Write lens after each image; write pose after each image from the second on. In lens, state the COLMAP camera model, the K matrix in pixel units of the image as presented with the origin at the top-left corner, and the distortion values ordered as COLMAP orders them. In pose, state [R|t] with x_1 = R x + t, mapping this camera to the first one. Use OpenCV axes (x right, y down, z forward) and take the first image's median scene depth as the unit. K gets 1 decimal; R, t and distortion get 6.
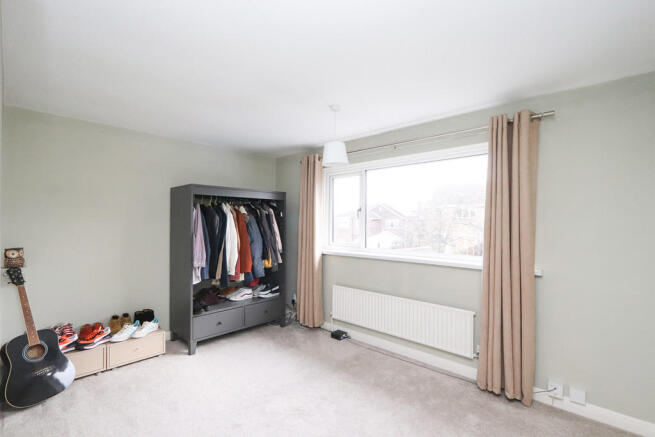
lens RADIAL K [[301.8, 0, 325.2], [0, 301.8, 220.3], [0, 0, 1]] dist [-0.014599, 0.000394]
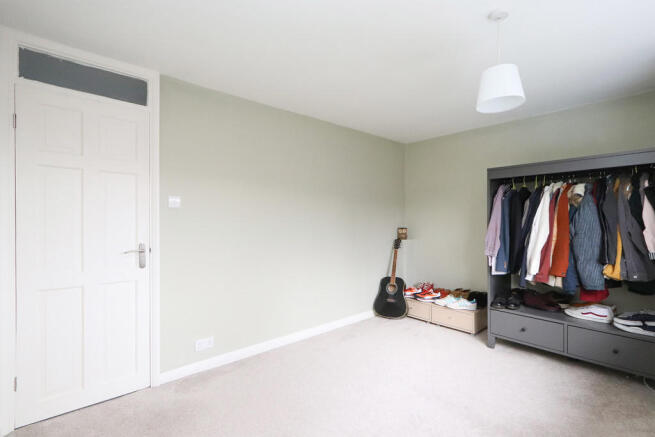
lens RADIAL K [[301.8, 0, 325.2], [0, 301.8, 220.3], [0, 0, 1]] dist [-0.014599, 0.000394]
pose [[-0.095871, -0.004577, -0.995383, 0.536521], [0.006837, 0.999963, -0.005257, 0.044267], [0.995370, -0.007309, -0.095836, 0.557611]]
